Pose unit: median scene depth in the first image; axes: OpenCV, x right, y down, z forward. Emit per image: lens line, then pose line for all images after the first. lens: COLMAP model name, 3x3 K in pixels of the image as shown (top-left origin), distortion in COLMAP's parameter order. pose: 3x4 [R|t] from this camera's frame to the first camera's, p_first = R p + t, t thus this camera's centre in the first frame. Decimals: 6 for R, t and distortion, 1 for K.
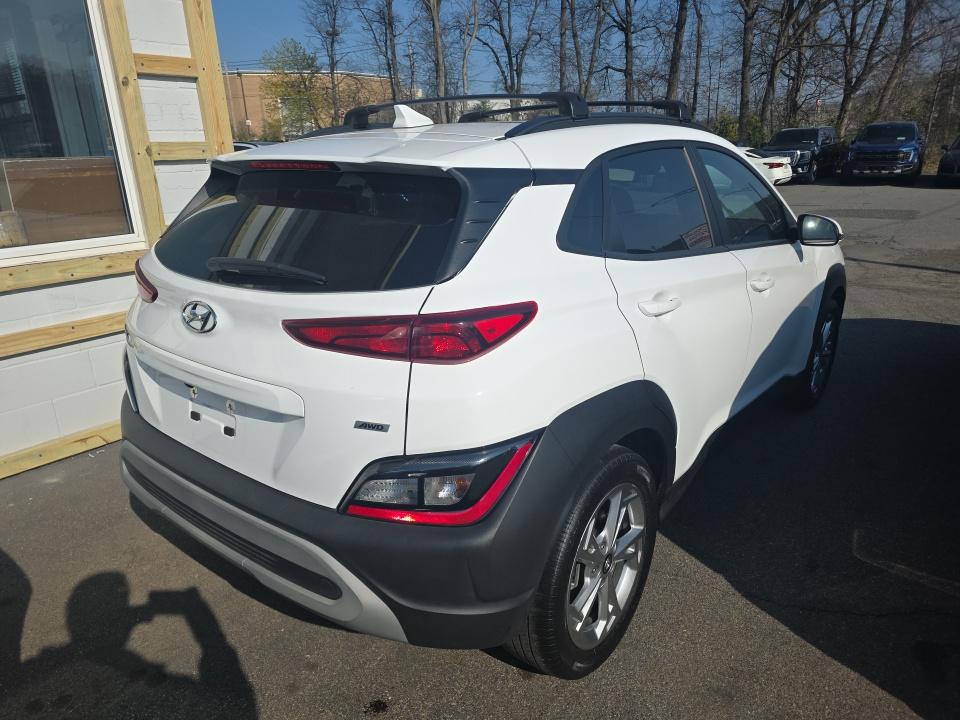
lens RADIAL K [[643.6, 0, 482.0], [0, 643.6, 361.0], [0, 0, 1]] dist [0.051072, -0.040401]
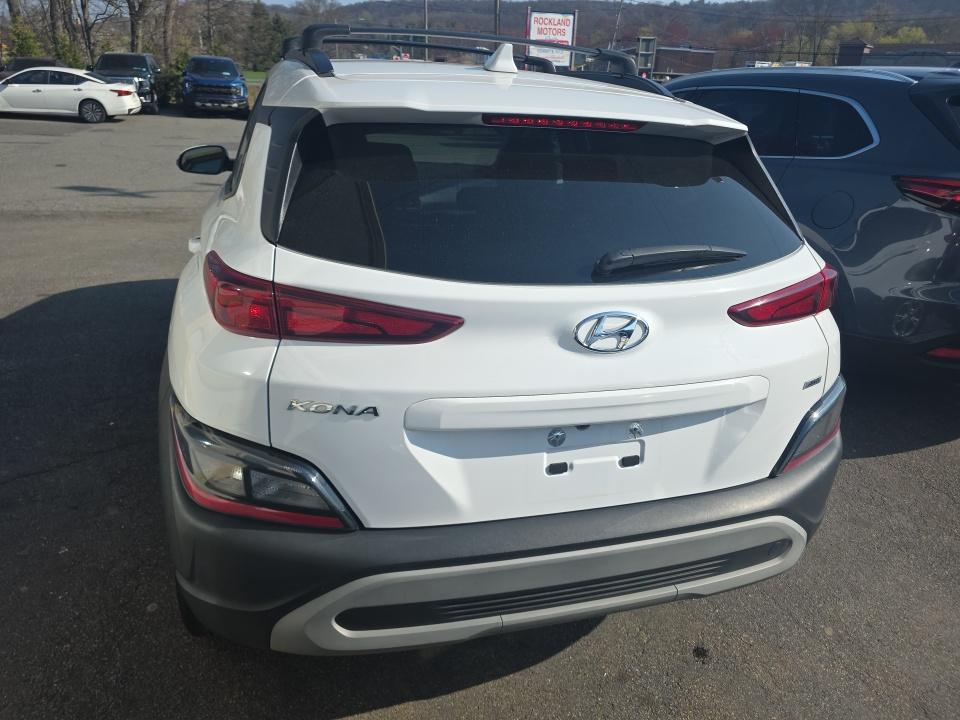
lens RADIAL K [[643.6, 0, 473.9], [0, 643.6, 354.2], [0, 0, 1]] dist [0.051072, -0.040401]
pose [[0.570917, -0.263401, 0.777608, -0.088548], [0.192170, 0.963700, 0.185346, -0.016898], [-0.798201, 0.043616, 0.600810, 0.053360]]
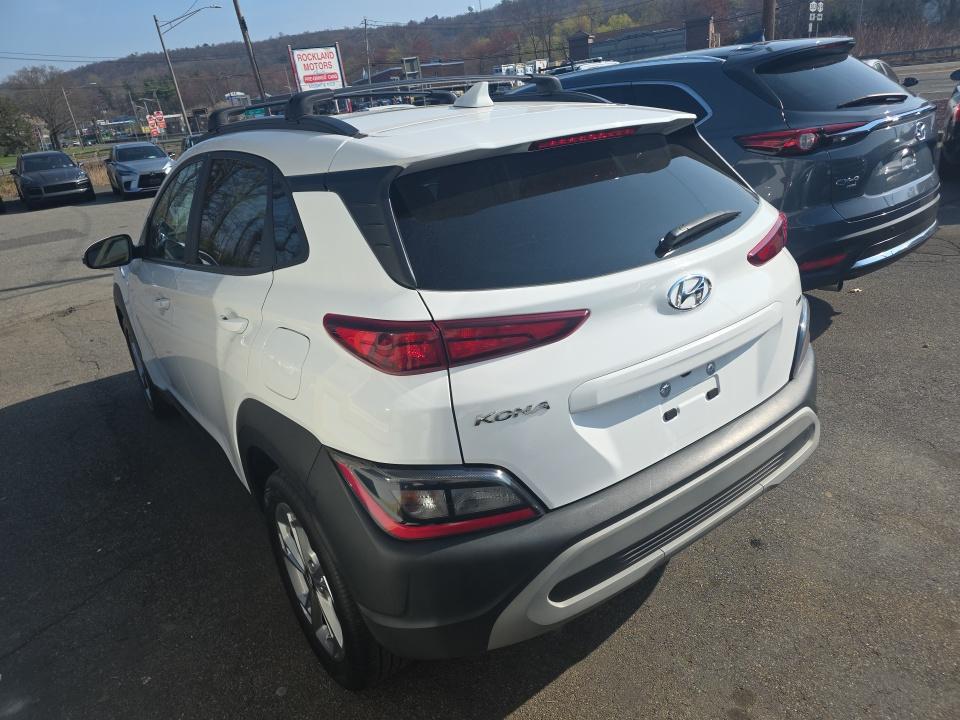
lens RADIAL K [[643.6, 0, 477.9], [0, 643.6, 360.6], [0, 0, 1]] dist [0.051072, -0.040401]
pose [[0.266425, -0.359984, 0.894108, -0.109525], [0.397250, 0.886197, 0.238427, -0.025635], [-0.878186, 0.291661, 0.379109, 0.074444]]
